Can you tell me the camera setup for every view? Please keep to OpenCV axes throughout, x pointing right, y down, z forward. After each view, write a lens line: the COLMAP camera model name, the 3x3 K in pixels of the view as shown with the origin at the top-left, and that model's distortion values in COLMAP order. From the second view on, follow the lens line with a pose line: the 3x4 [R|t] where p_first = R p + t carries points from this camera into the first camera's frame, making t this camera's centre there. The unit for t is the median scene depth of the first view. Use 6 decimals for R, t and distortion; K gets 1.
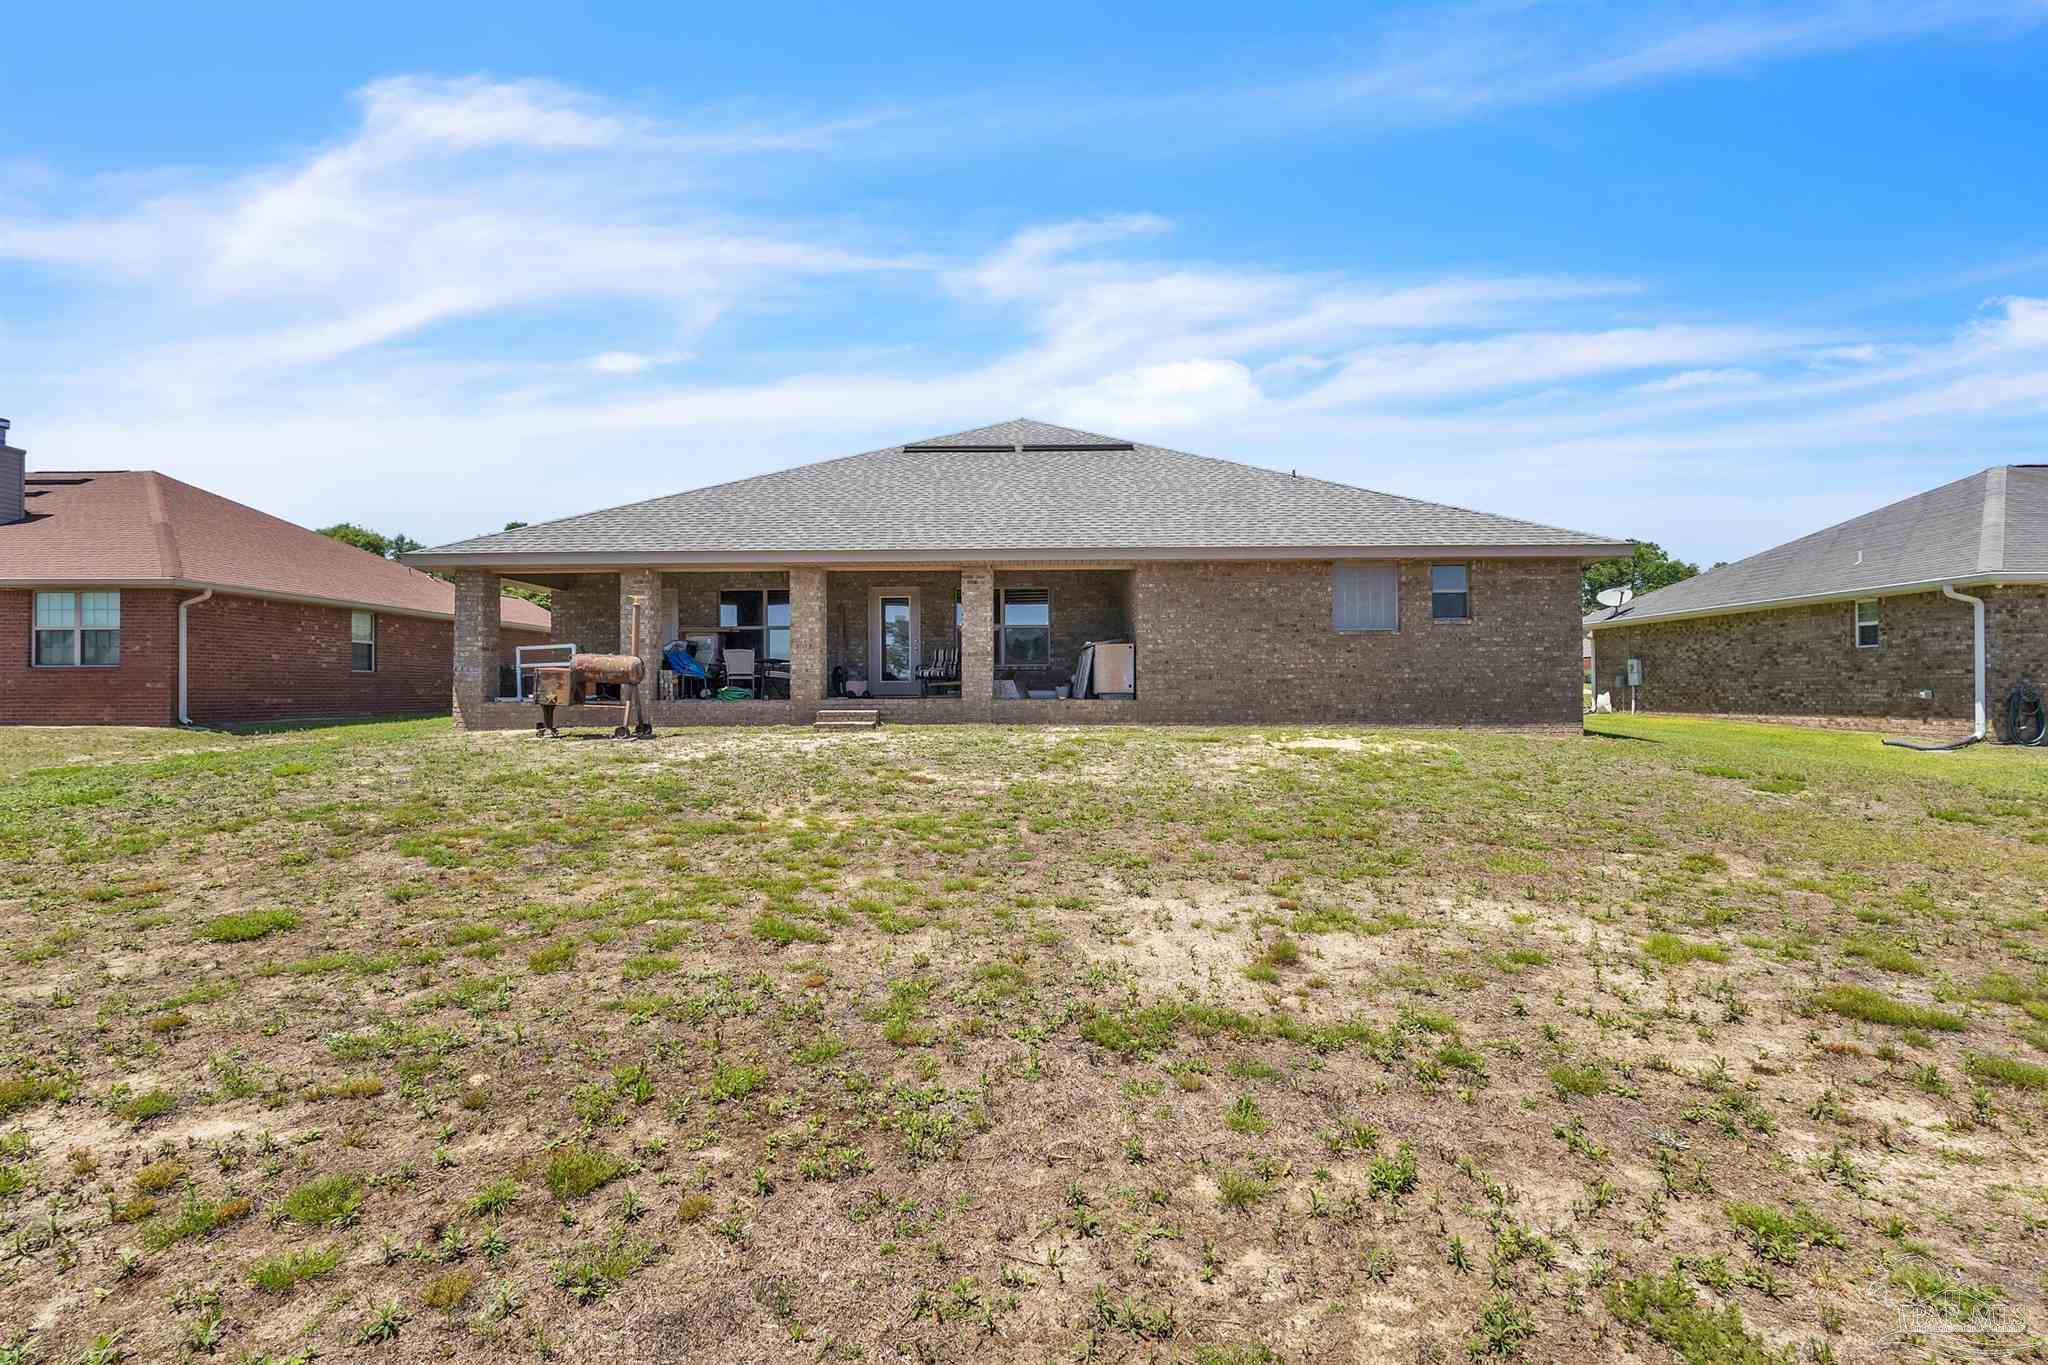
lens RADIAL K [[958.6, 0, 1024.0], [0, 958.6, 682.5], [0, 0, 1]] dist [0.001428, 0.000098]
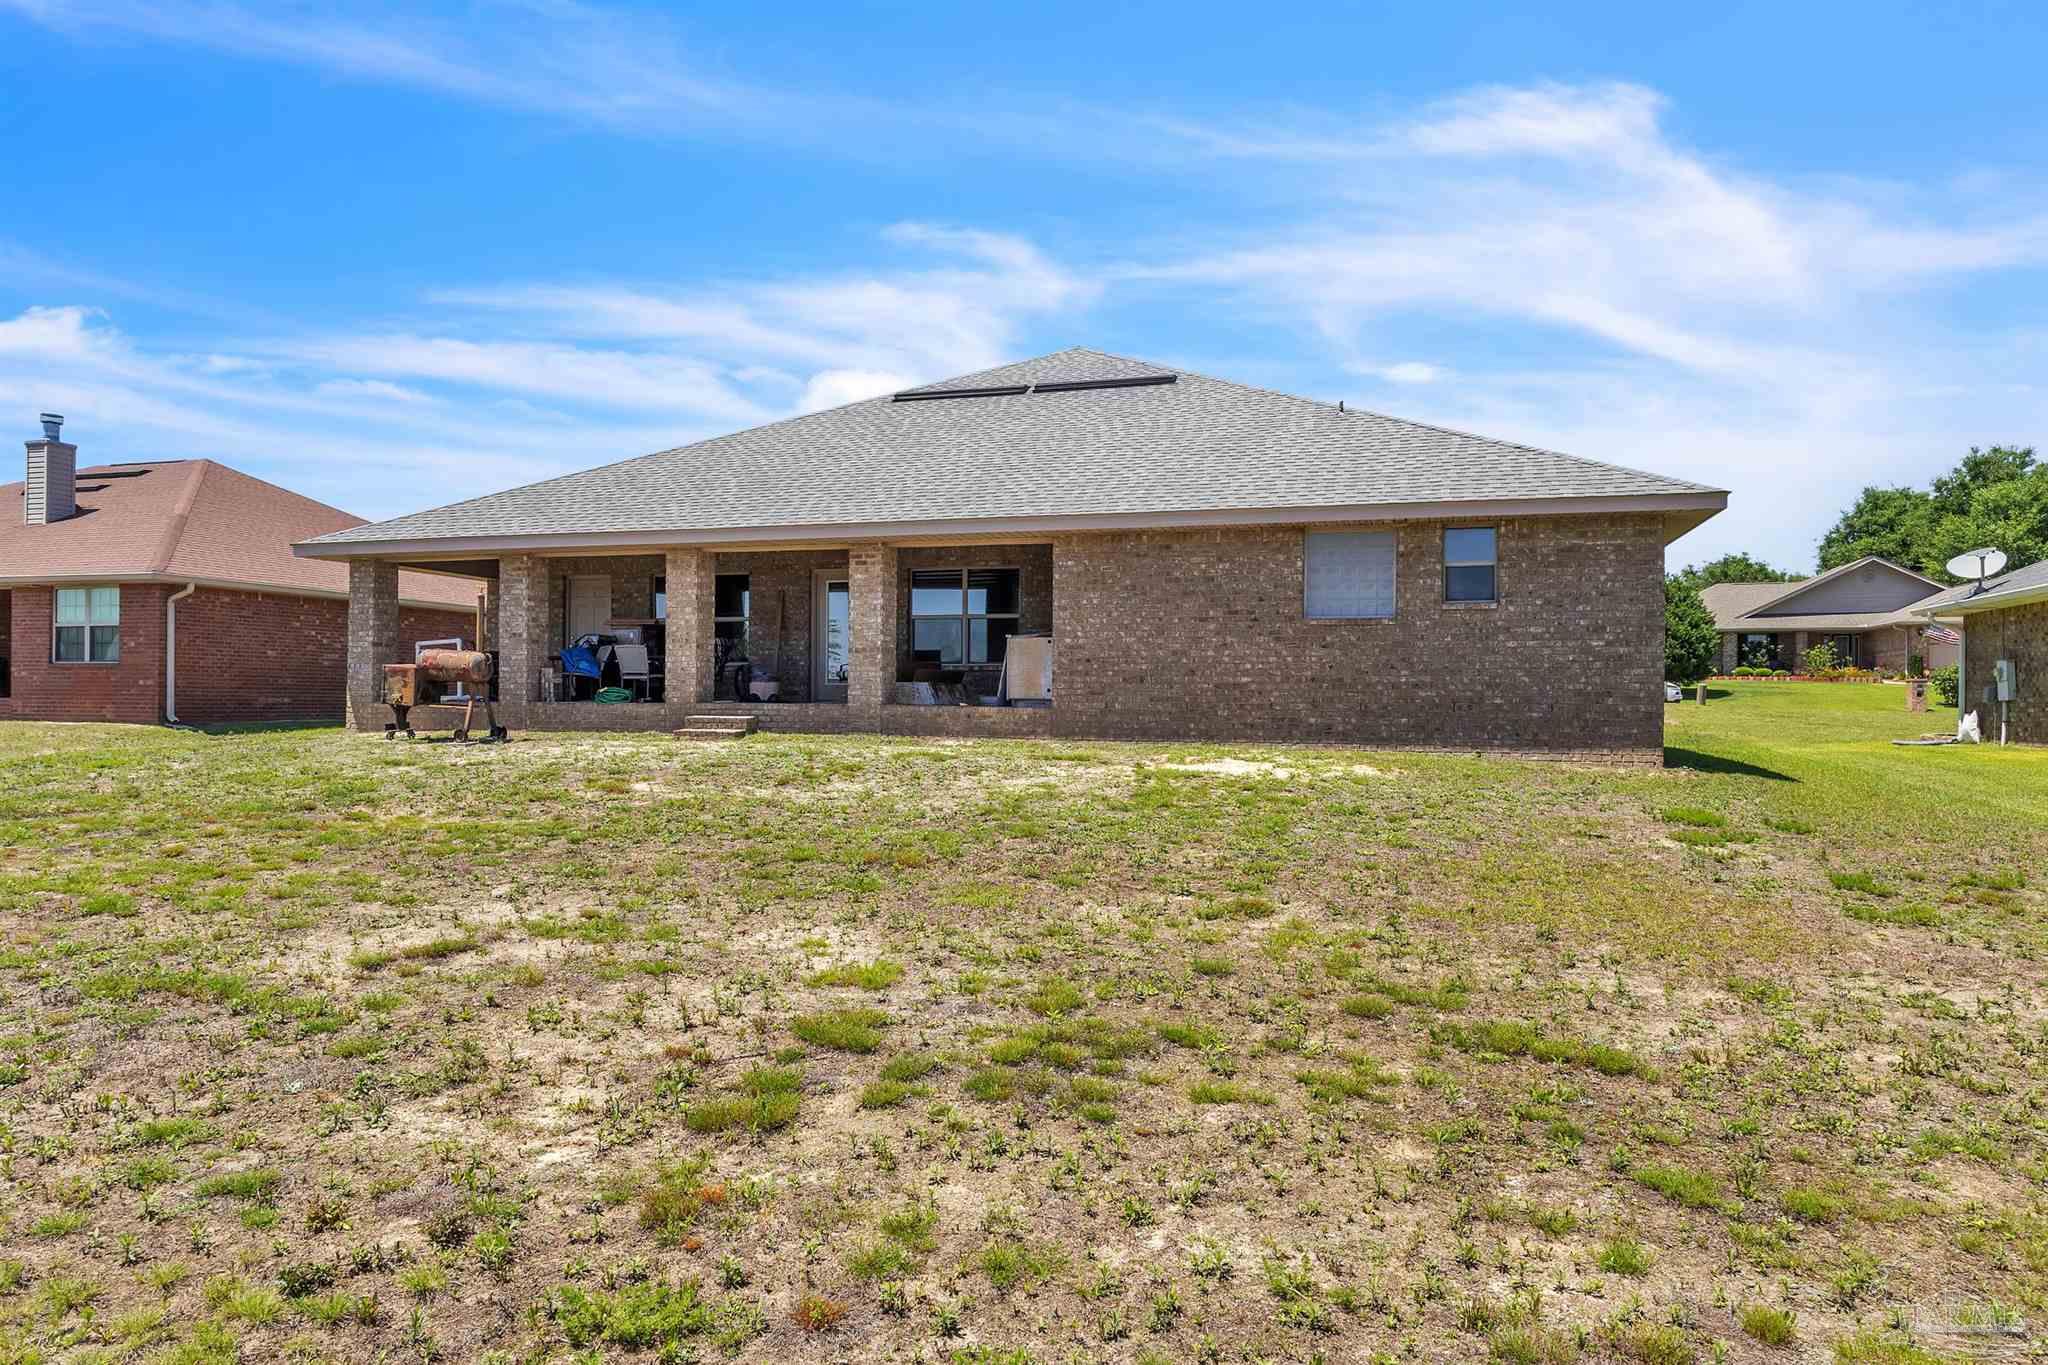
lens RADIAL K [[1300.9, 0, 1023.7], [0, 1300.9, 703.8], [0, 0, 1]] dist [0.000019, -0.001227]
pose [[0.962008, 0.011971, -0.272760, 0.383628], [-0.009593, 0.999903, 0.010051, 0.003917], [0.272854, -0.007052, 0.962030, -0.039572]]
